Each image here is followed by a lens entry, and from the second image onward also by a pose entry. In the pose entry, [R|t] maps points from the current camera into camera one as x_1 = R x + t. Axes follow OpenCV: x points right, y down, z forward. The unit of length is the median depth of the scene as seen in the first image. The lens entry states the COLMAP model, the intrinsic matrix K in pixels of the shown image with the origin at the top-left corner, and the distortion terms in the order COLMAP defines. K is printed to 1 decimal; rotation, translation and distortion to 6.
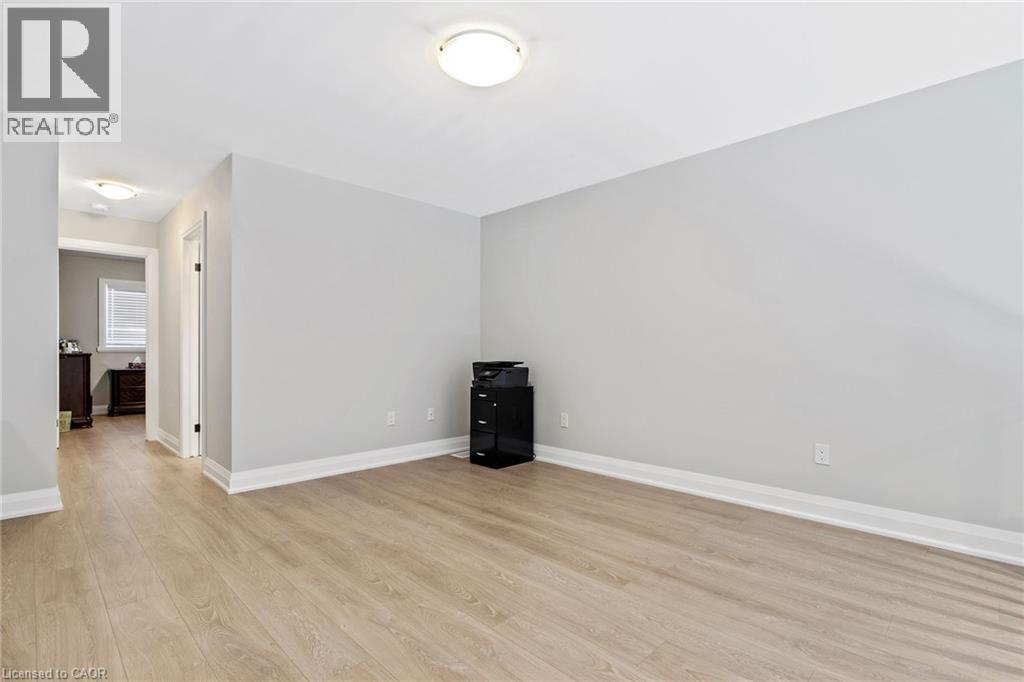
lens RADIAL K [[487.1, 0, 509.9], [0, 487.1, 357.3], [0, 0, 1]] dist [0.000959, 0.000099]
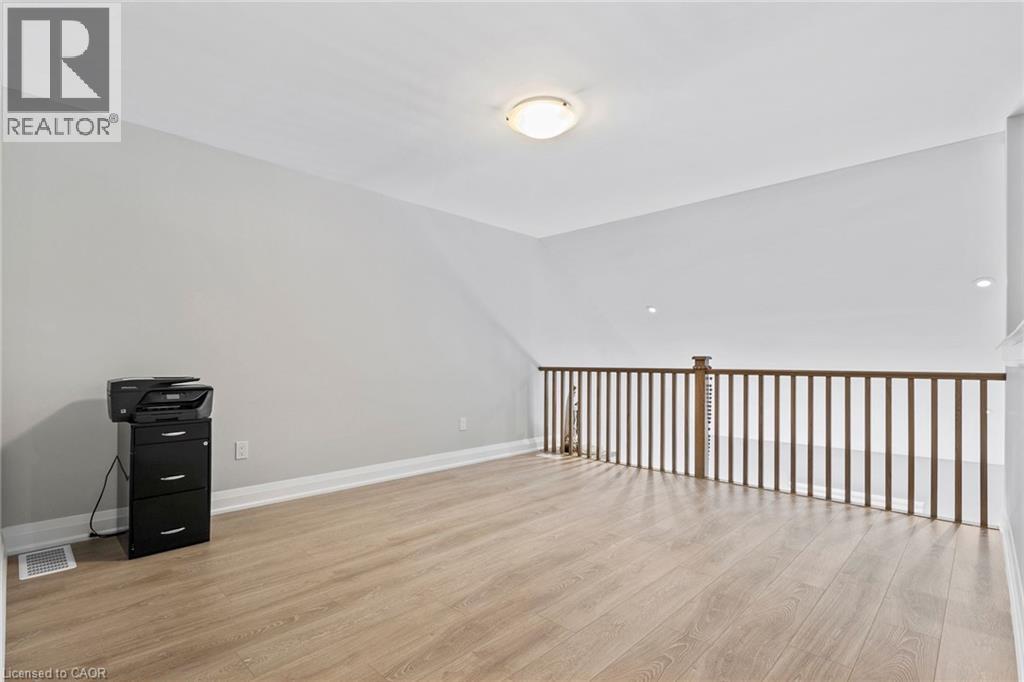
lens RADIAL K [[487.1, 0, 509.9], [0, 487.1, 357.3], [0, 0, 1]] dist [0.000959, 0.000099]
pose [[-0.016725, -0.002920, 0.999856, -1.604104], [-0.000282, 0.999996, 0.002916, -0.053266], [-0.999860, -0.000233, -0.016726, 1.366574]]
